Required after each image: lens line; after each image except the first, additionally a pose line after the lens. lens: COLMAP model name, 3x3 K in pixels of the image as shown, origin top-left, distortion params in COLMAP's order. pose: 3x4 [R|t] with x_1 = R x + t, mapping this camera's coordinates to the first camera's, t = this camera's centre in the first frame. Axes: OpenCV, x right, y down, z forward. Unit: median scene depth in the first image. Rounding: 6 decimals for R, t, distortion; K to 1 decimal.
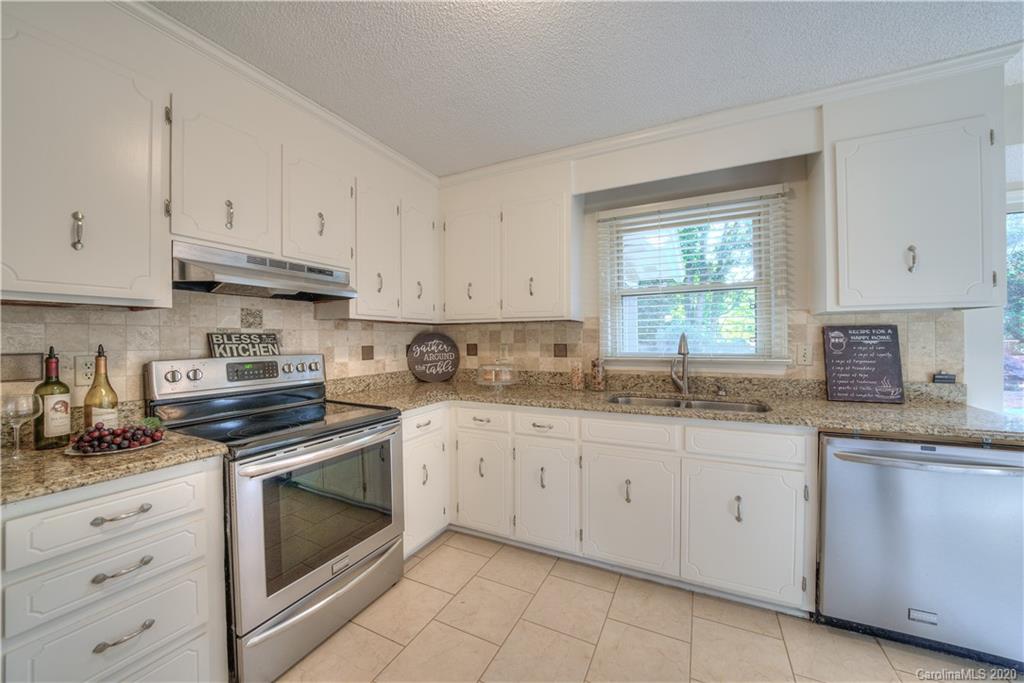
lens RADIAL K [[374.9, 0, 514.6], [0, 374.9, 340.0], [0, 0, 1]] dist [-0.022984, 0.000487]
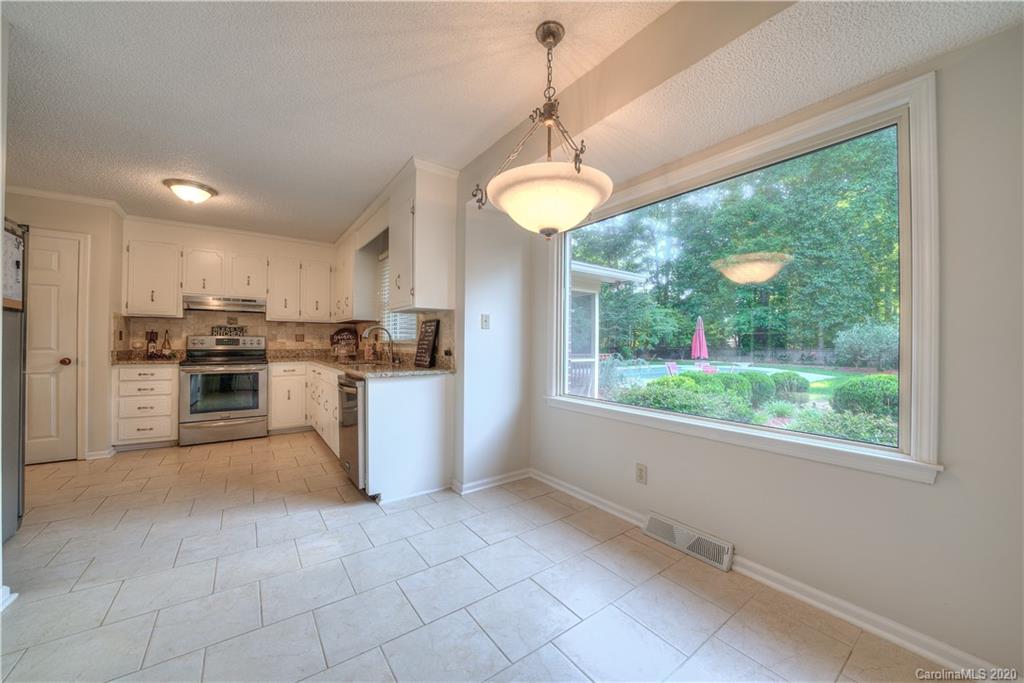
lens RADIAL K [[374.9, 0, 515.9], [0, 374.9, 341.2], [0, 0, 1]] dist [-0.022984, 0.000487]
pose [[0.888126, 0.012965, -0.459418, 1.917651], [-0.014813, 0.999890, -0.000420, 0.044646], [0.459362, 0.007178, 0.888220, -0.282395]]
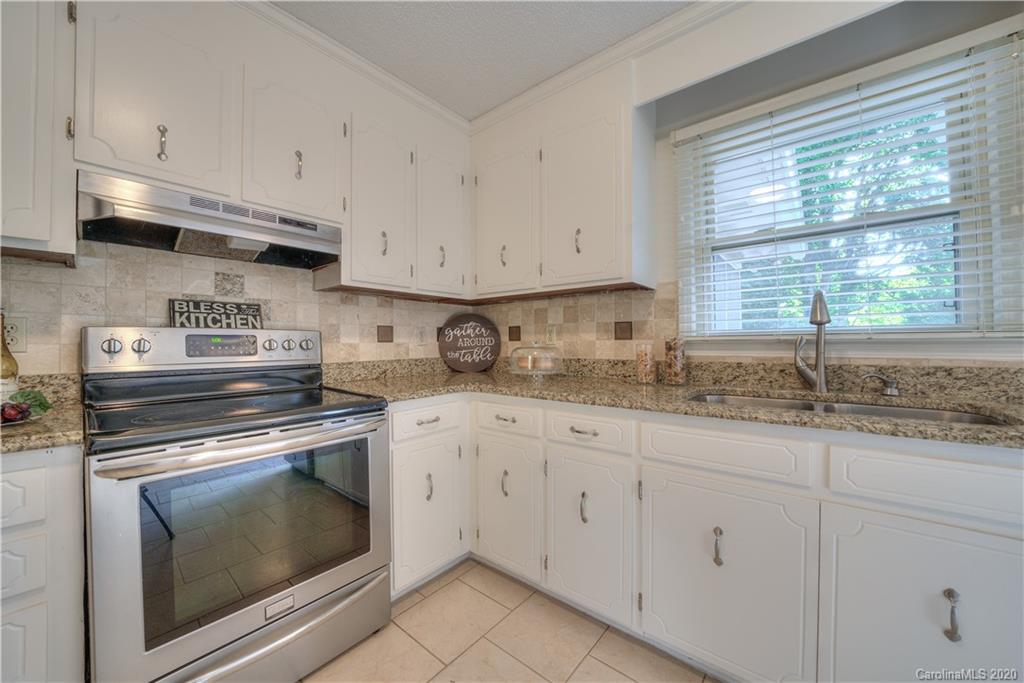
lens RADIAL K [[374.9, 0, 515.4], [0, 374.9, 340.3], [0, 0, 1]] dist [-0.022984, 0.000487]
pose [[0.973461, -0.000764, -0.228852, 0.109638], [-0.000736, 0.999979, -0.006469, 0.067679], [0.228853, 0.006465, 0.973440, 0.304924]]
